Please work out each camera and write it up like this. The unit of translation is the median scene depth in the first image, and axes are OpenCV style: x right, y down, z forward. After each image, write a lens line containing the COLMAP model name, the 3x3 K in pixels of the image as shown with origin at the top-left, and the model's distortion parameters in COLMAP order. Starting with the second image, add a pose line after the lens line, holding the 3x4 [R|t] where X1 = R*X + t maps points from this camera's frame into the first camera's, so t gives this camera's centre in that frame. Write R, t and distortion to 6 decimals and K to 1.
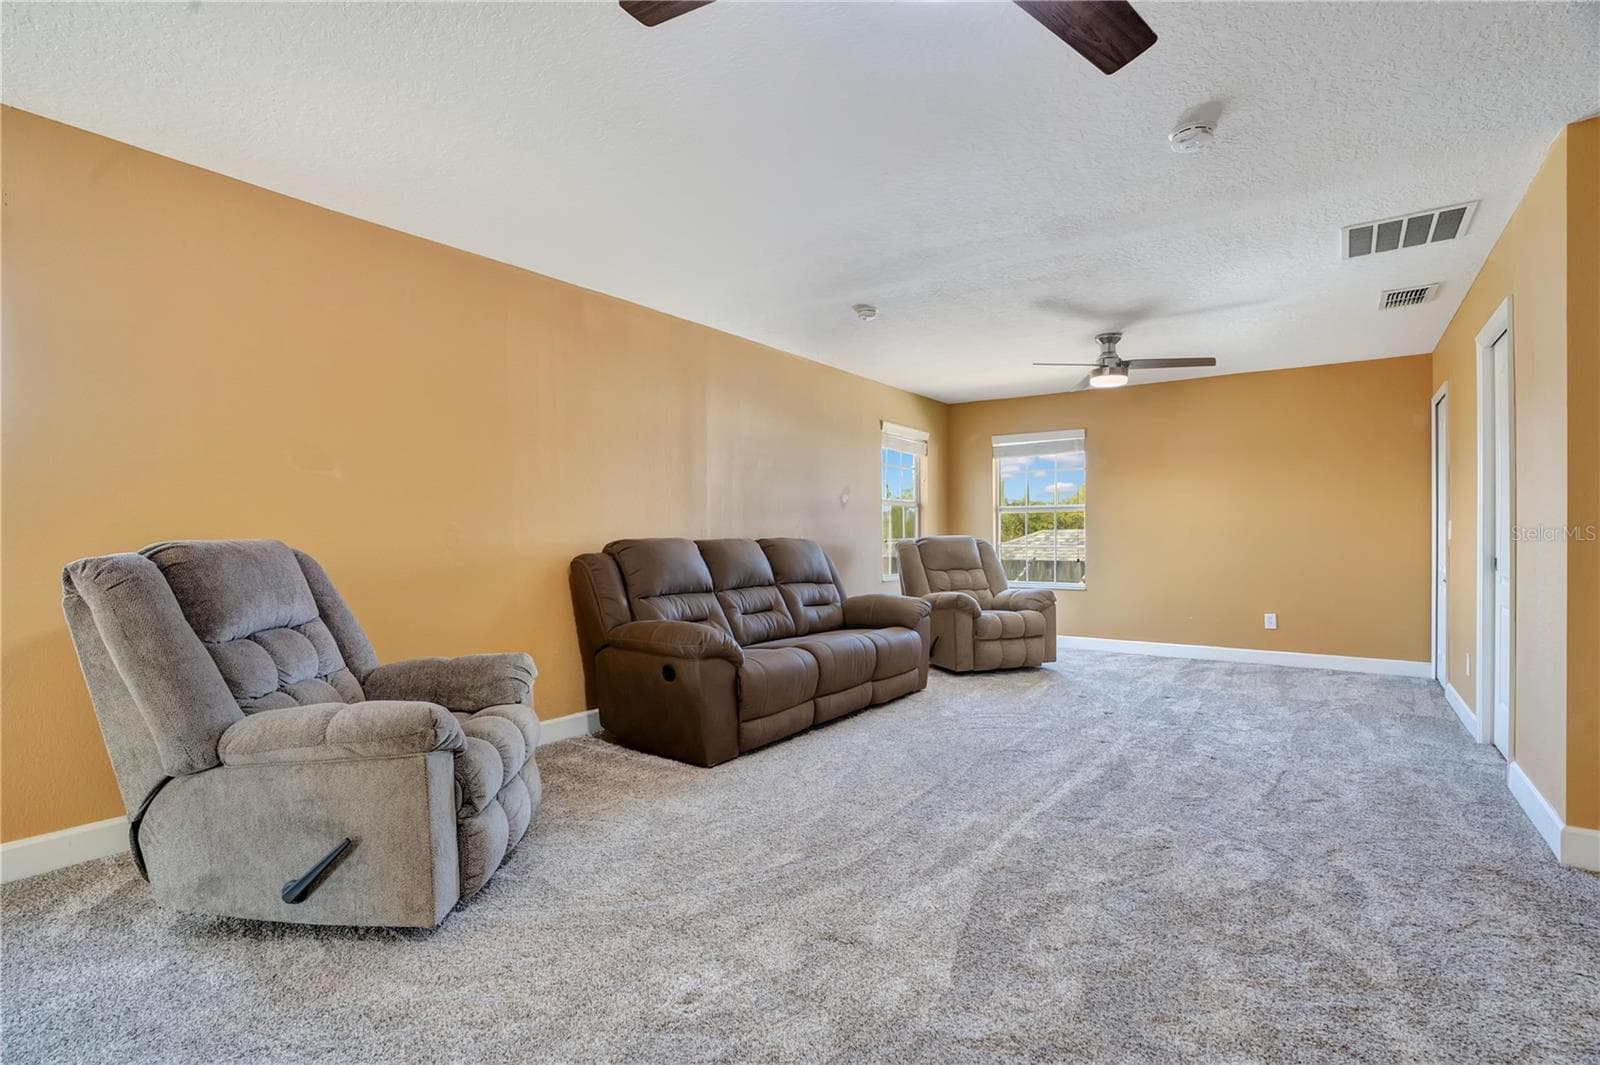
lens RADIAL K [[747.1, 0, 784.8], [0, 747.1, 535.4], [0, 0, 1]] dist [-0.070225, 0.026803]
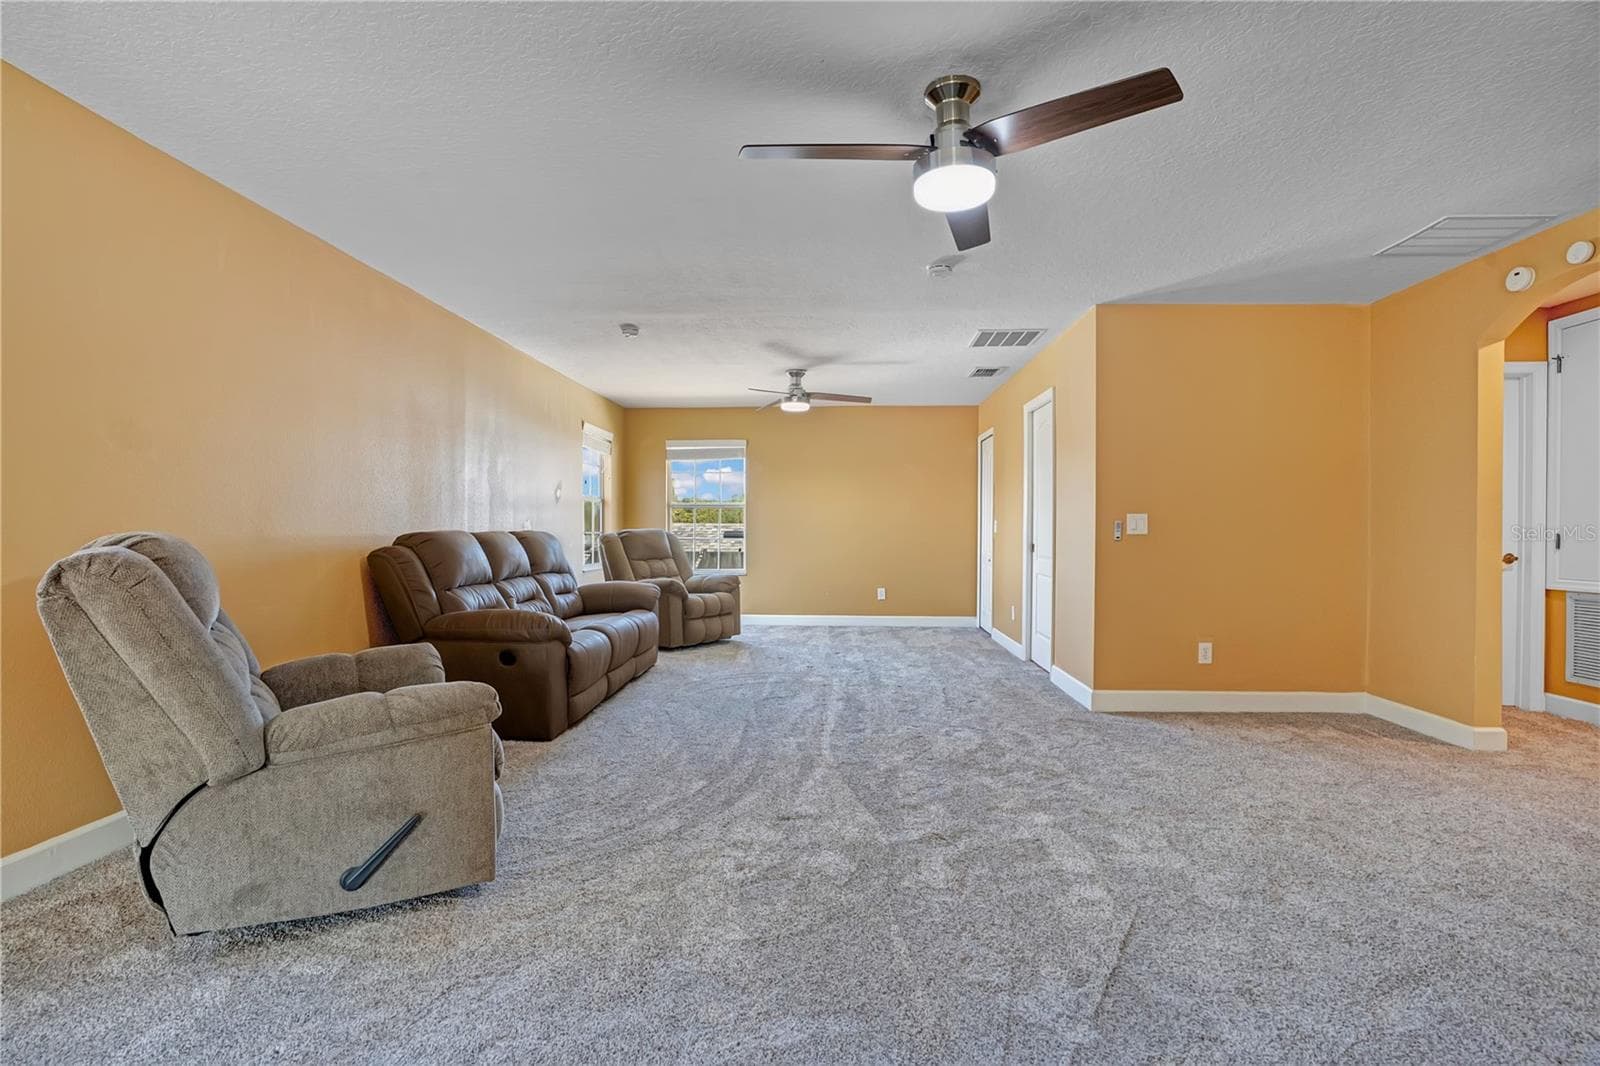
lens RADIAL K [[756.1, 0, 786.6], [0, 756.1, 531.8], [0, 0, 1]] dist [-0.071811, 0.028104]
pose [[0.835612, 0.001604, 0.549318, -0.330504], [-0.004199, 0.999985, 0.003467, 0.000101], [-0.549304, -0.005203, 0.835606, -0.086425]]
